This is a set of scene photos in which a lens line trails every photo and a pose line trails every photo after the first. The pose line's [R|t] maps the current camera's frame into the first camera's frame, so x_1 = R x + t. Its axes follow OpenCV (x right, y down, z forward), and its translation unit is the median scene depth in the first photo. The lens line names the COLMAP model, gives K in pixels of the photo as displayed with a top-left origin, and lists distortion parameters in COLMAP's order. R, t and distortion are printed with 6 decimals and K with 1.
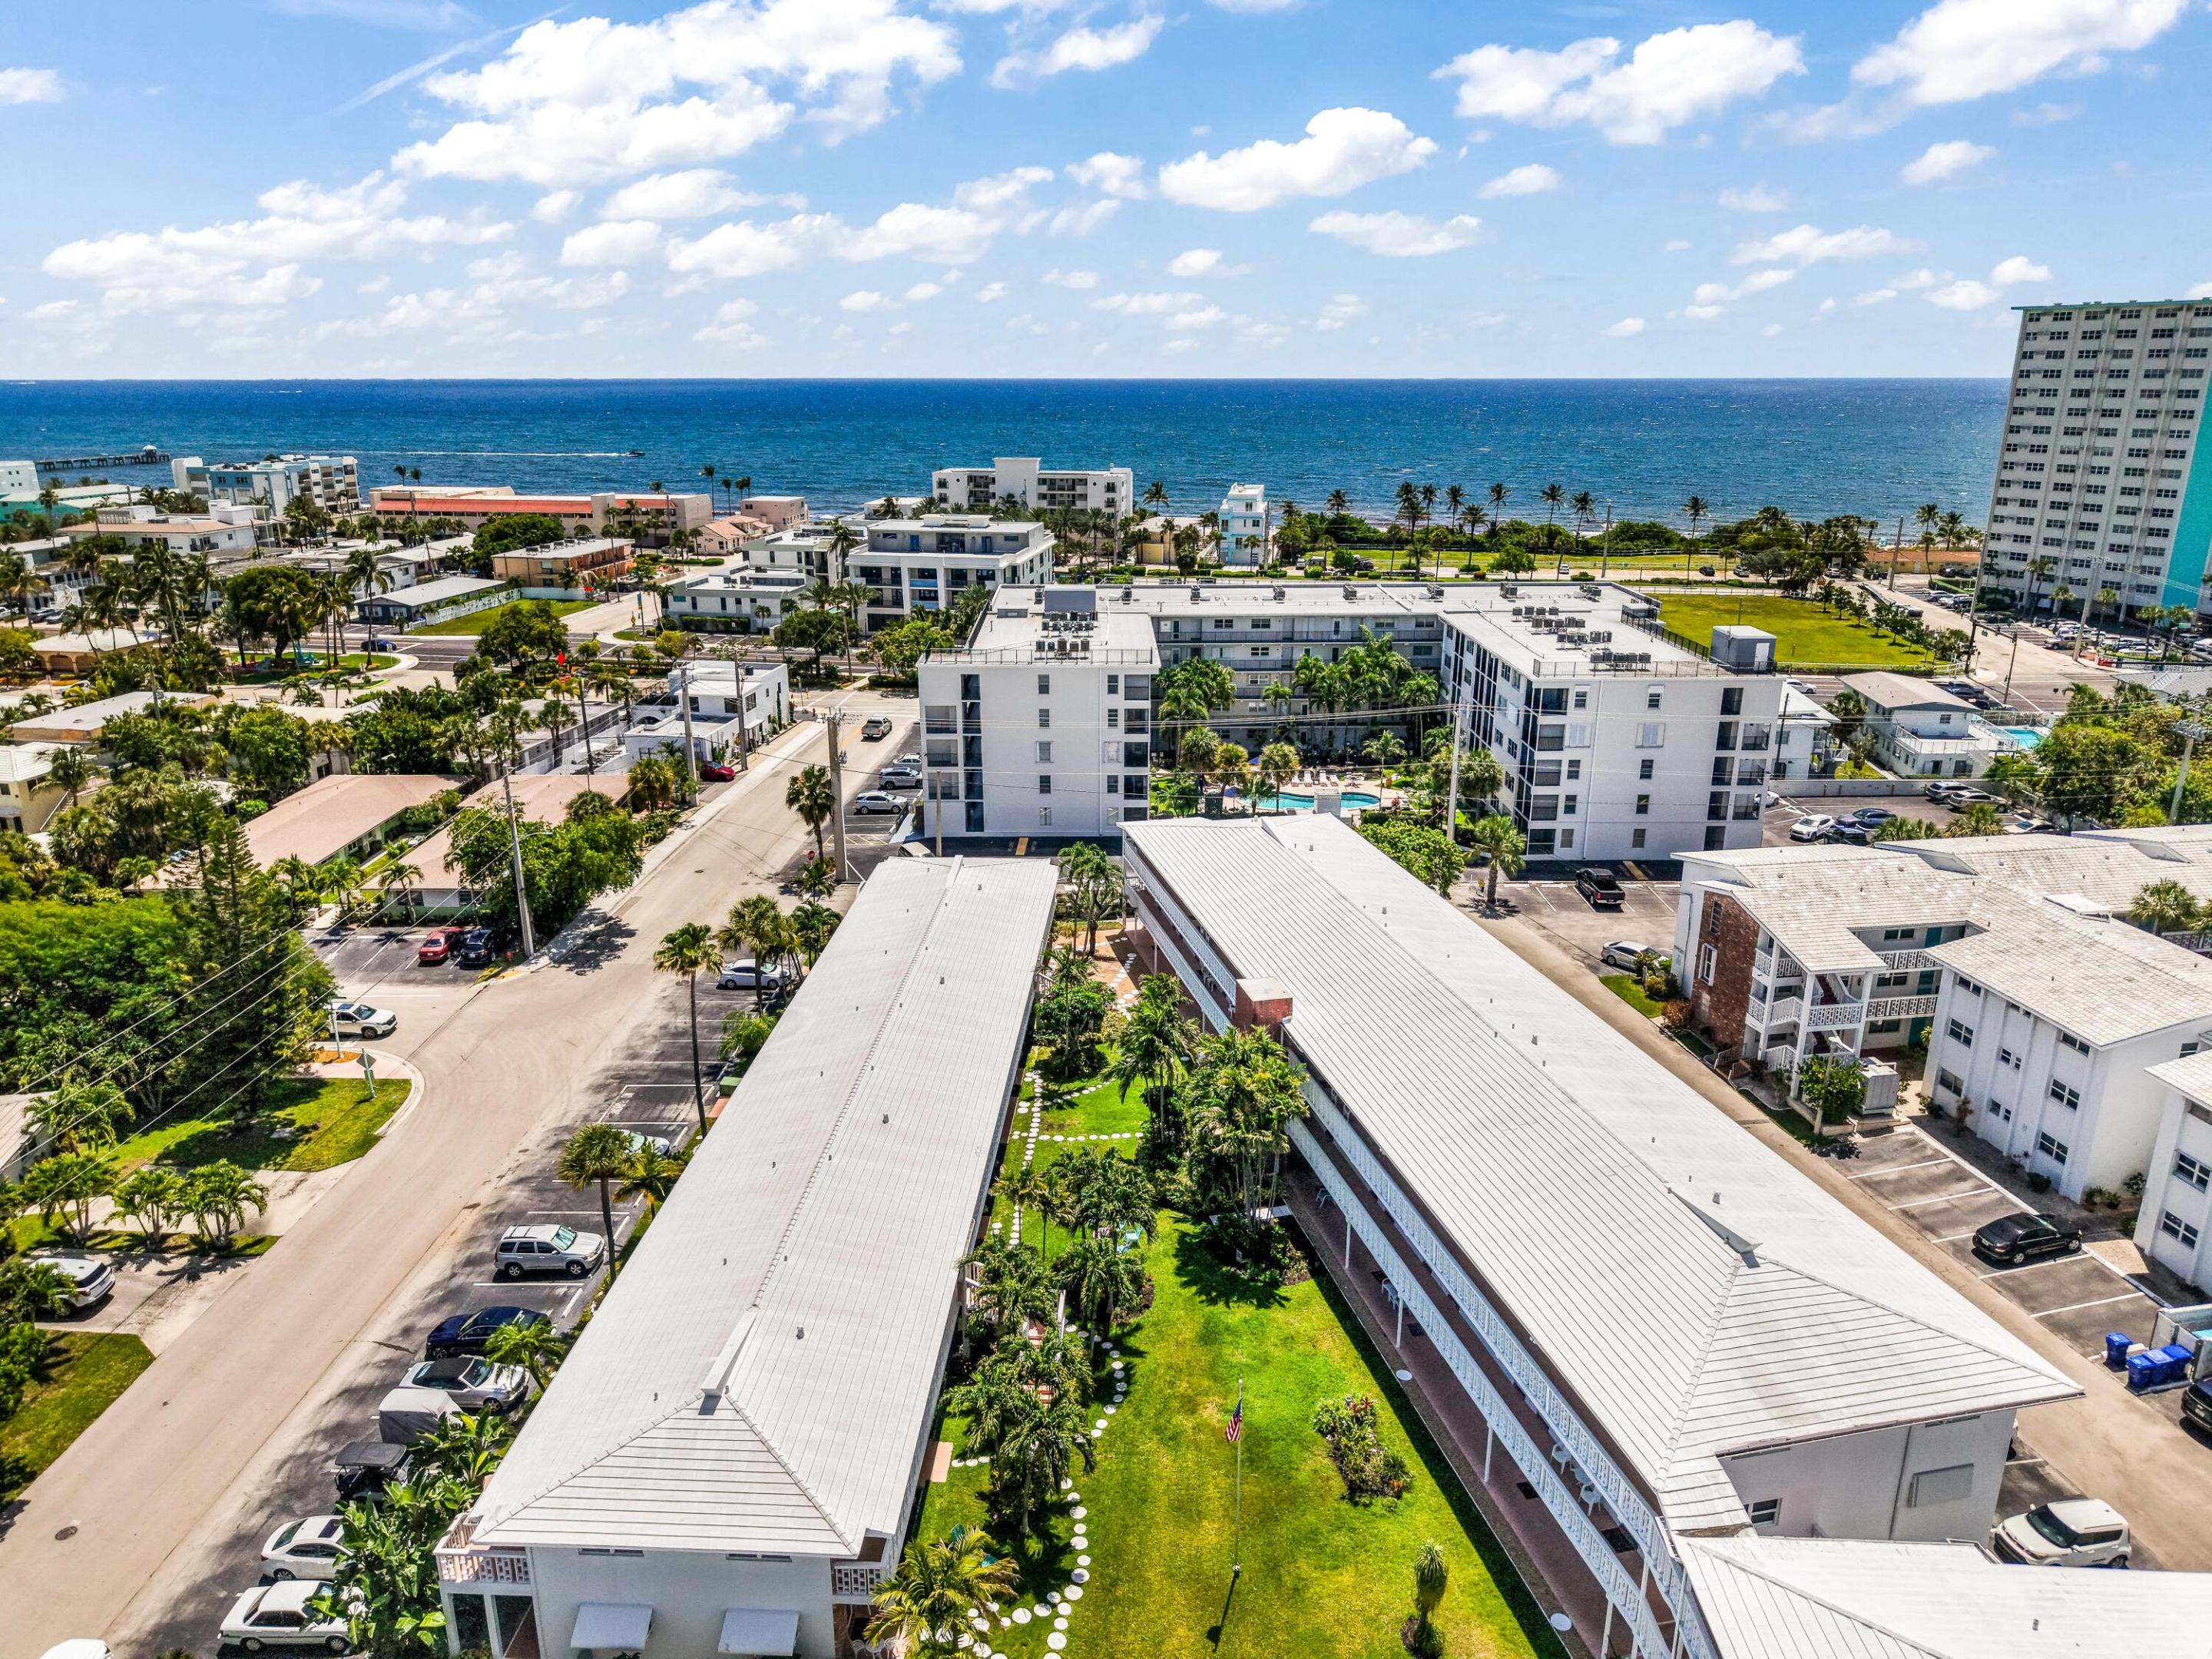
lens RADIAL K [[1477.4, 0, 1106.0], [0, 1477.4, 829.5], [0, 0, 1]] dist [0.019999, -0.023616]
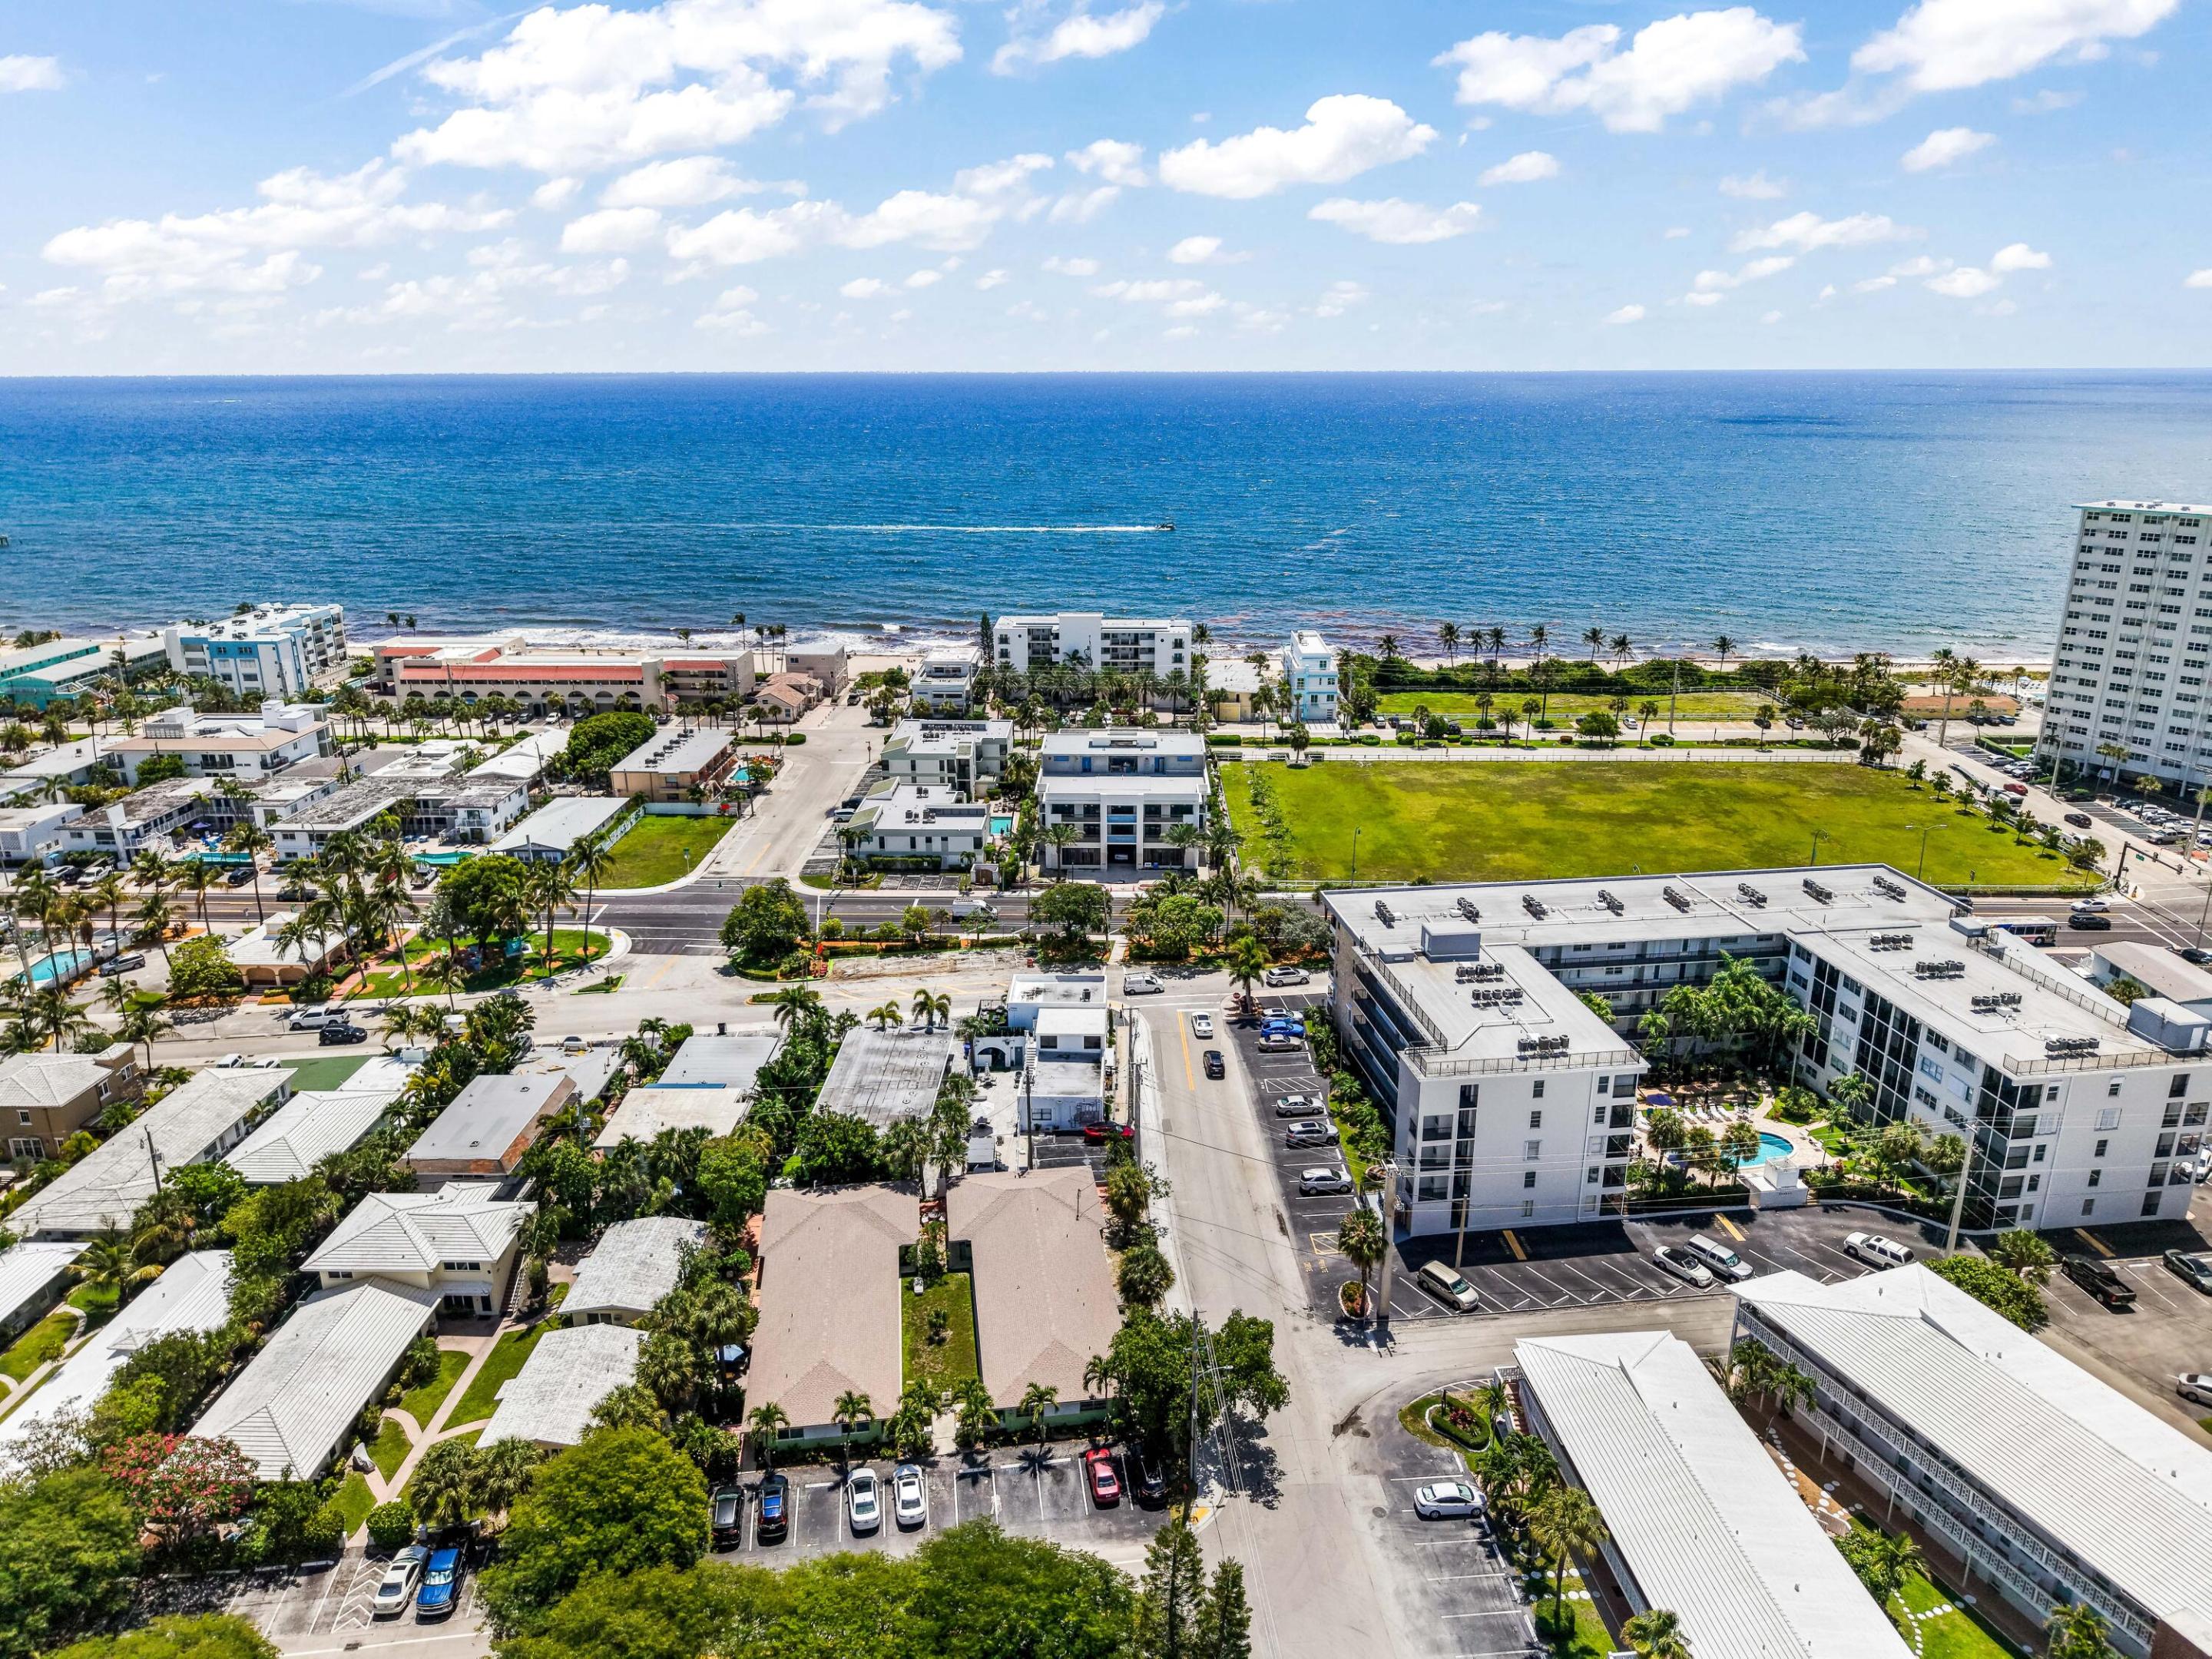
lens RADIAL K [[1475.0, 0, 1106.0], [0, 1475.0, 829.5], [0, 0, 1]] dist [0.043778, -0.055210]
pose [[0.991570, -0.041349, 0.122795, -0.448044], [0.040785, 0.999143, 0.007102, -0.290762], [-0.122984, -0.002034, 0.992407, 0.012297]]
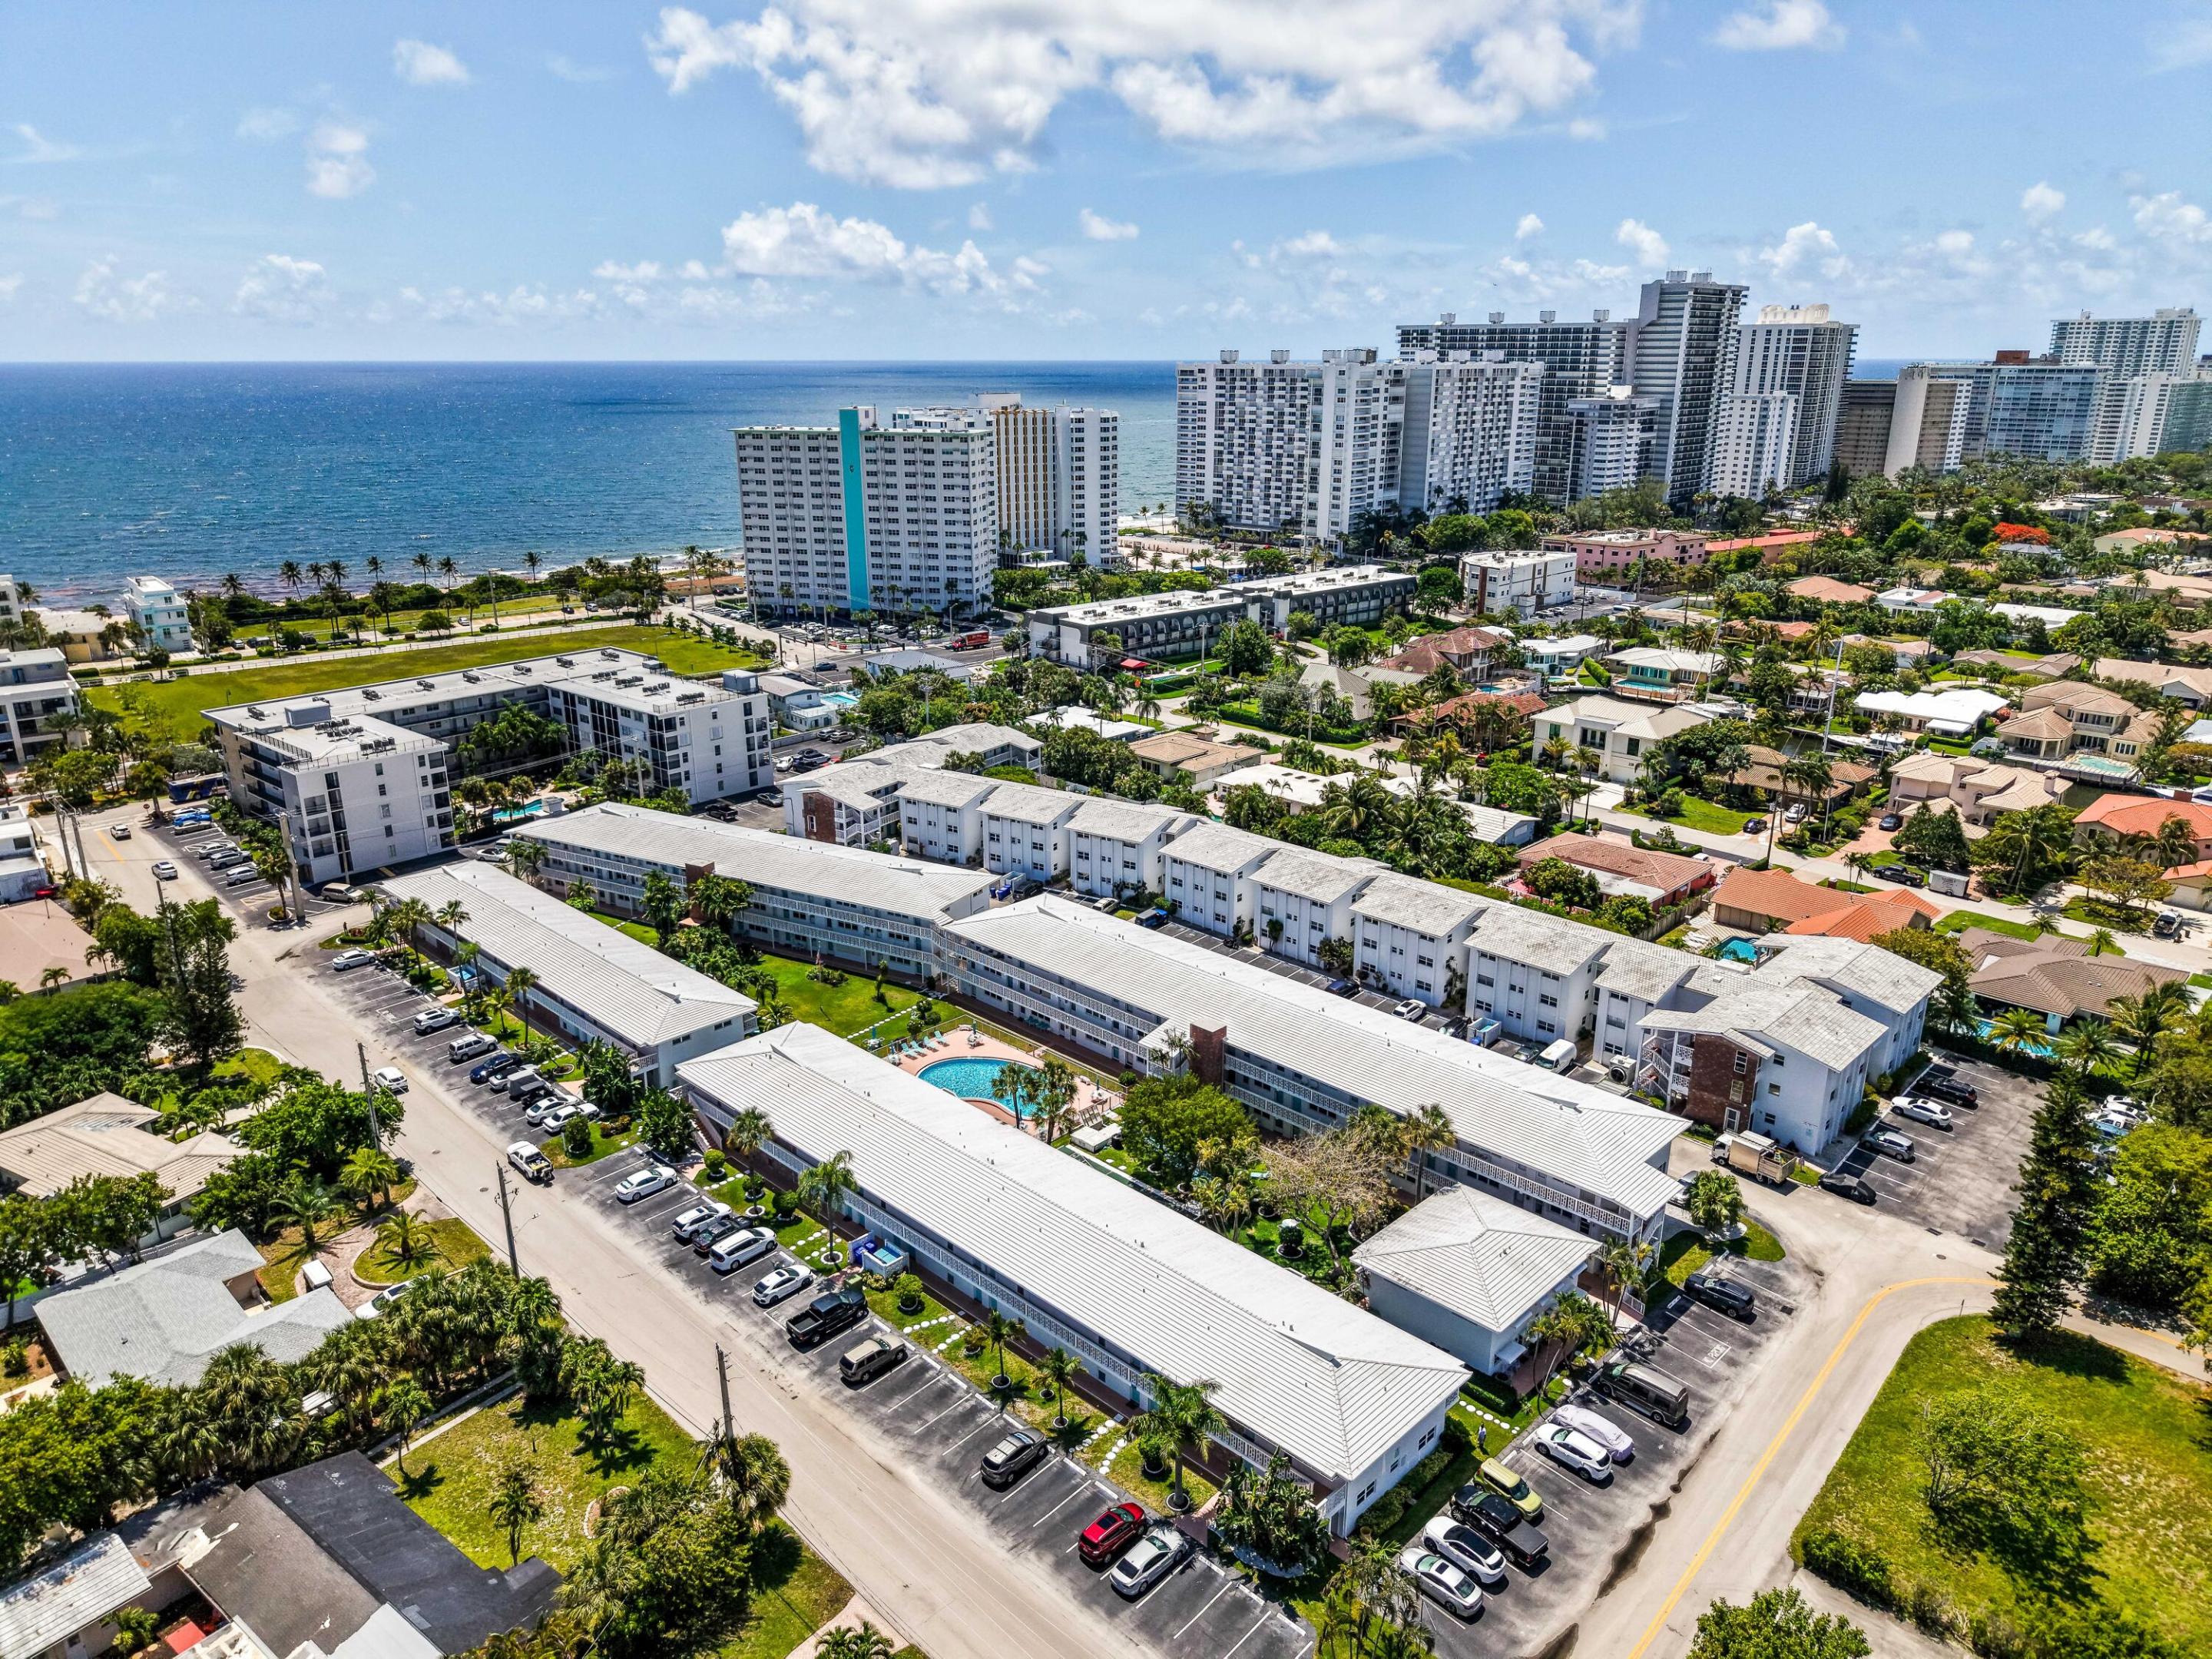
lens RADIAL K [[1463.6, 0, 1104.4], [0, 1463.6, 866.2], [0, 0, 1]] dist [0.004493, -0.019828]
pose [[0.662513, -0.243219, 0.708464, -0.656223], [0.217570, 0.967523, 0.128696, -0.028420], [-0.716756, 0.068878, 0.693914, -0.649115]]
